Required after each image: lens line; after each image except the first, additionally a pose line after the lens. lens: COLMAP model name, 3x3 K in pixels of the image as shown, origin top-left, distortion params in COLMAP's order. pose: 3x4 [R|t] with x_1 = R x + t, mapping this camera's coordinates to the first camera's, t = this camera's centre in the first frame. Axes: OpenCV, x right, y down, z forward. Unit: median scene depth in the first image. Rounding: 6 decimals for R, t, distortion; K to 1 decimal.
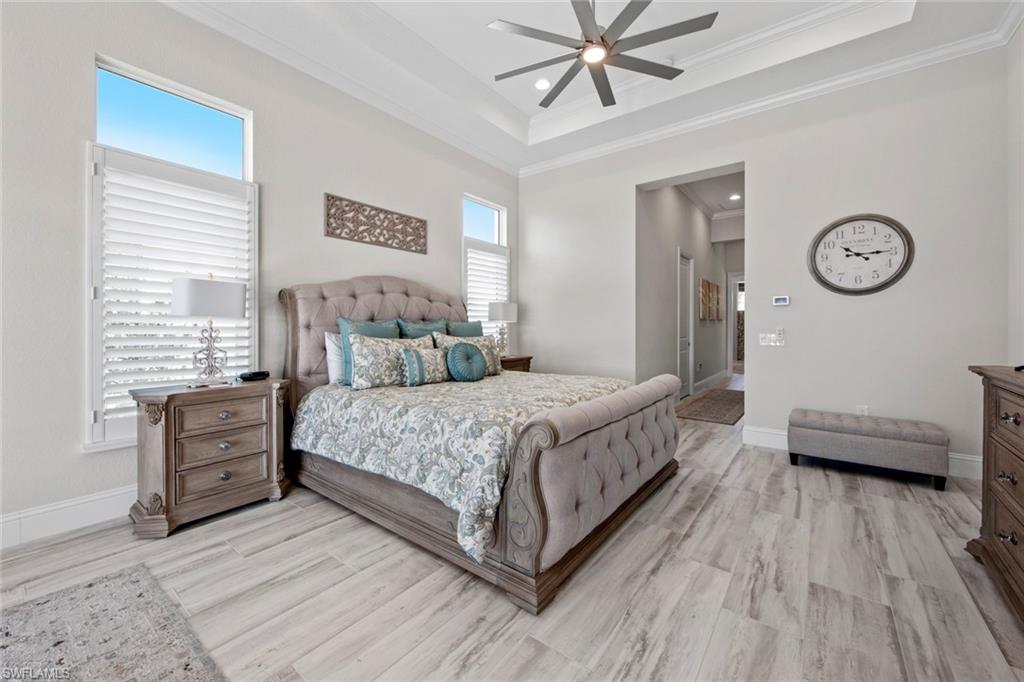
lens RADIAL K [[393.8, 0, 514.1], [0, 393.8, 330.8], [0, 0, 1]] dist [-0.000739, -0.000893]
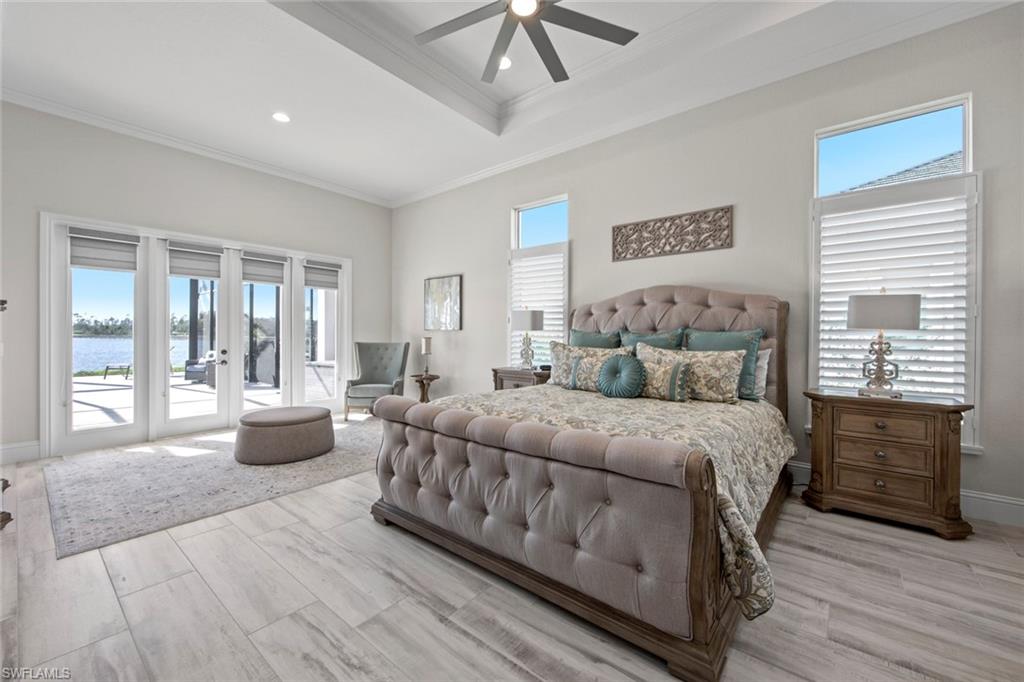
lens RADIAL K [[397.7, 0, 516.1], [0, 397.7, 336.9], [0, 0, 1]] dist [0.000480, -0.000135]
pose [[-0.011207, 0.004306, -0.999928, 0.713036], [-0.016226, 0.999858, 0.004487, -0.010019], [0.999806, 0.016275, -0.011135, 0.684668]]
